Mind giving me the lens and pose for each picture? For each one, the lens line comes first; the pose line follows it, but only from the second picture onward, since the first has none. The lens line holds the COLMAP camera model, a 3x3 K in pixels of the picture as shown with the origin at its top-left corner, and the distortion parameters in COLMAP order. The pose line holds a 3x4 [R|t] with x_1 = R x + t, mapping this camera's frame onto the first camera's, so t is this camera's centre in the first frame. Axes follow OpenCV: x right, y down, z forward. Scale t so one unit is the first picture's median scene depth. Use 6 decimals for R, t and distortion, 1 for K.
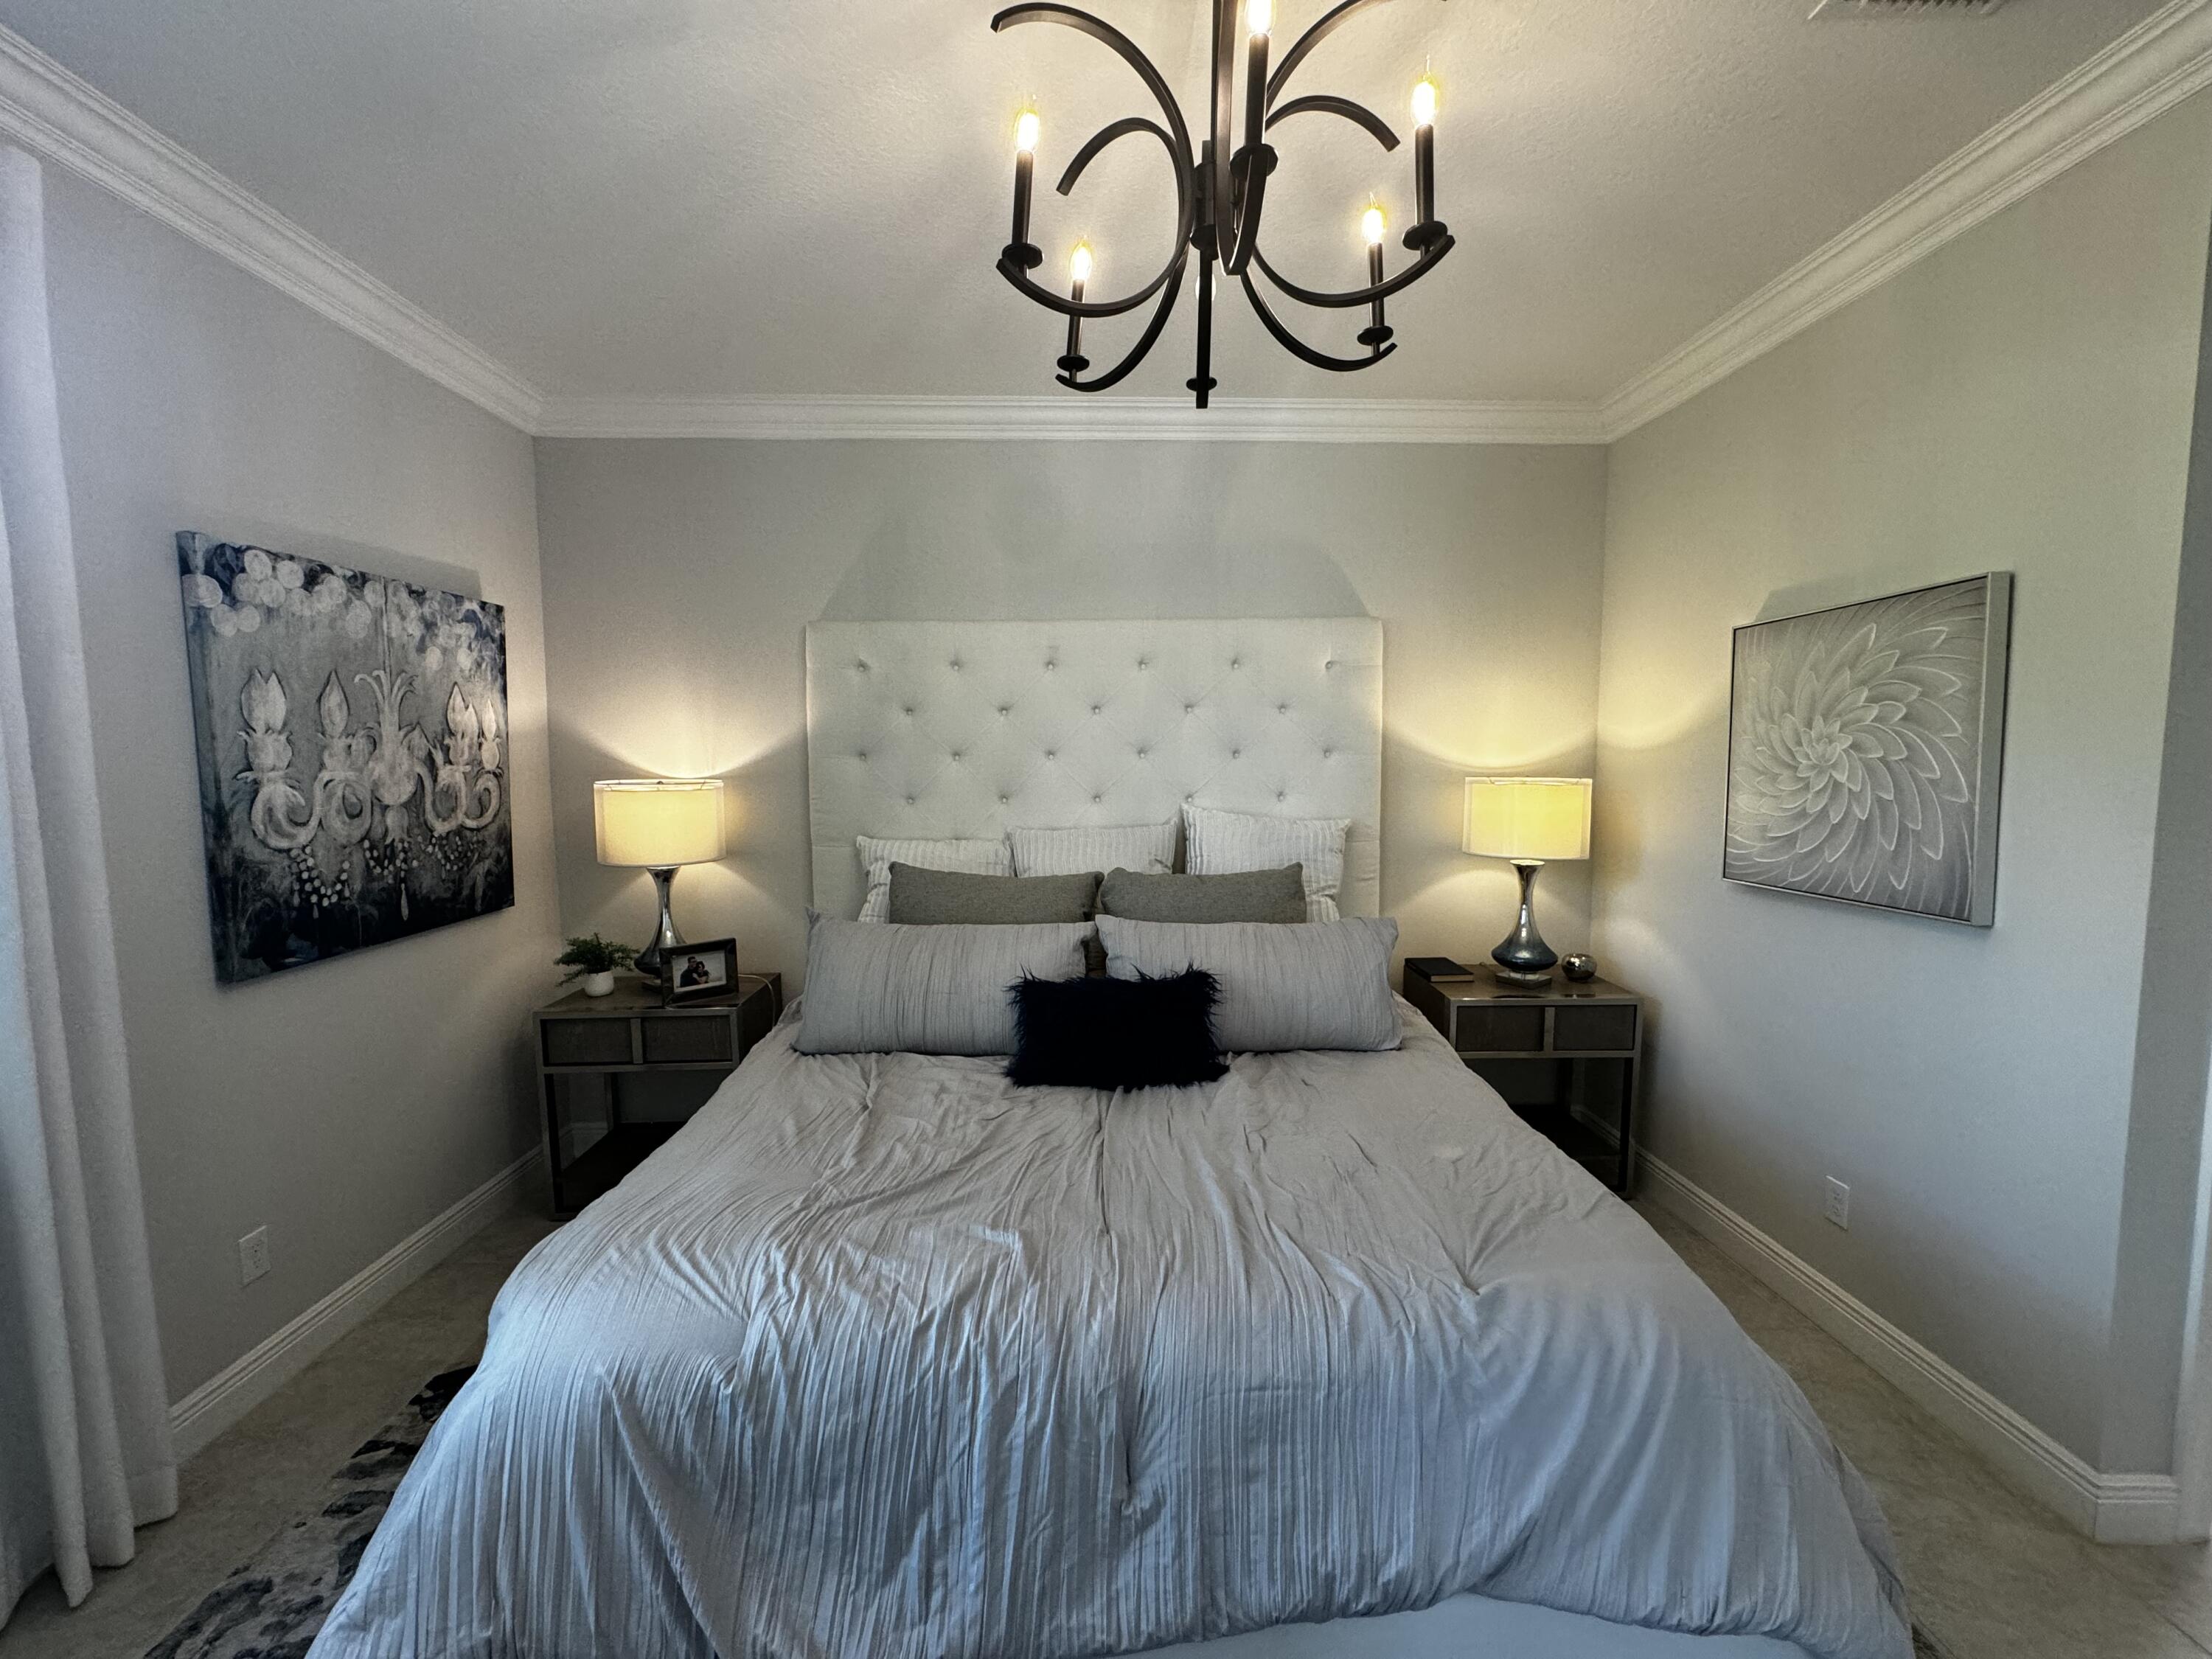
lens RADIAL K [[883.5, 0, 1107.7], [0, 883.5, 823.8], [0, 0, 1]] dist [-0.002277, 0.000756]
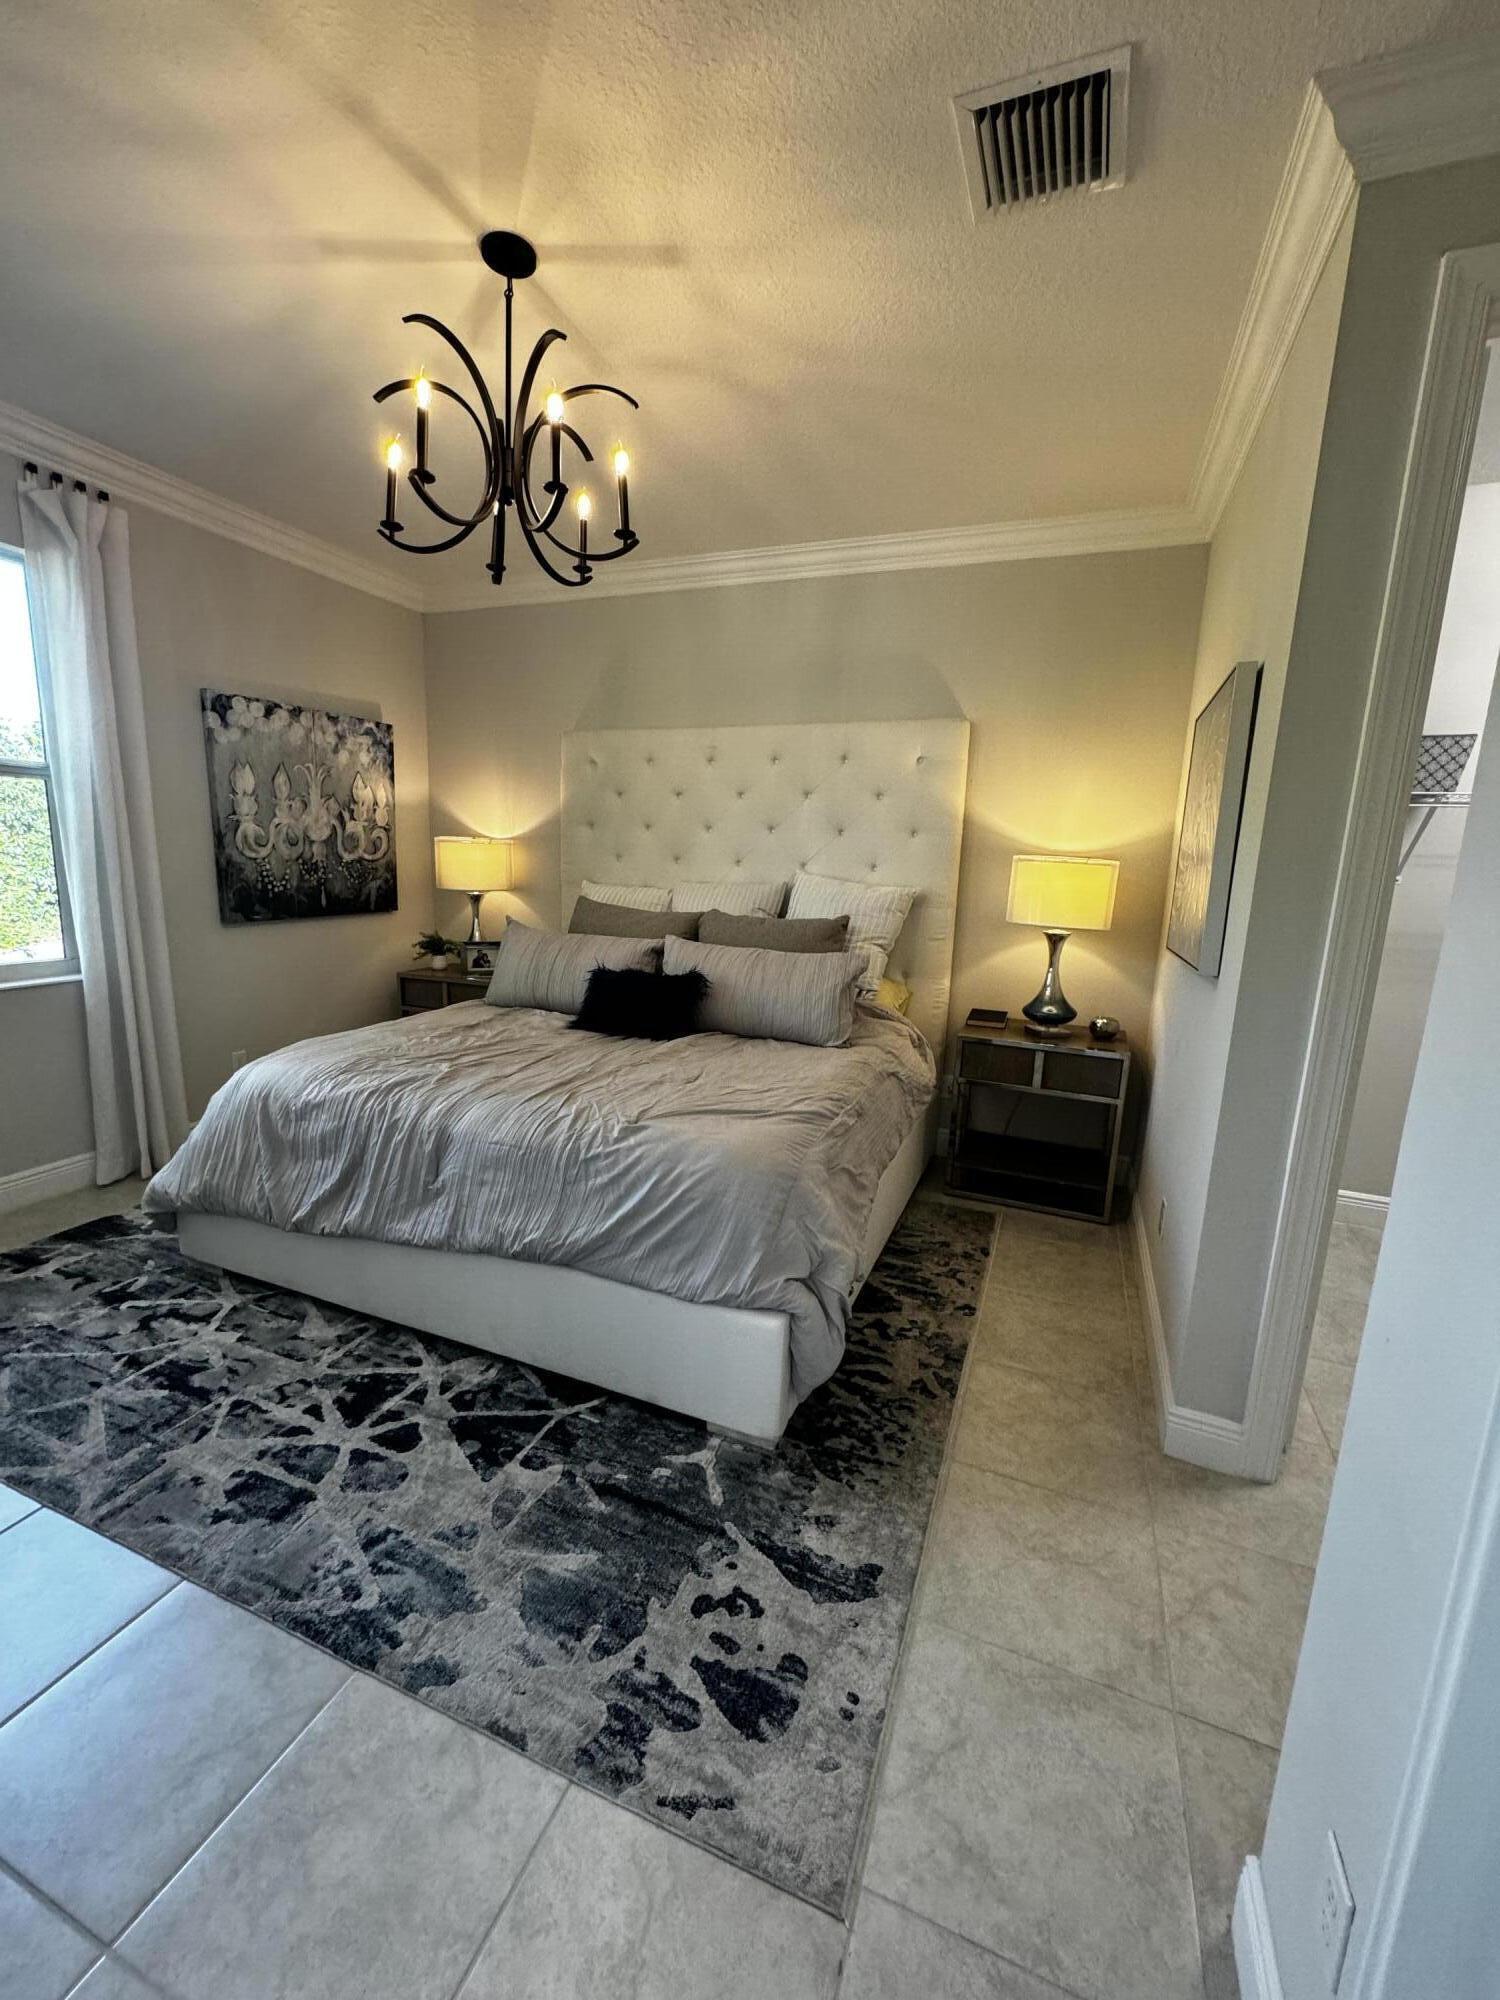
lens RADIAL K [[798.8, 0, 753.5], [0, 798.8, 1000.0], [0, 0, 1]] dist [-0.002277, 0.000756]
pose [[0.918828, 0.108649, -0.379407, 0.599074], [-0.071512, 0.991280, 0.110683, 0.051760], [0.388124, -0.074566, 0.918586, -0.150474]]
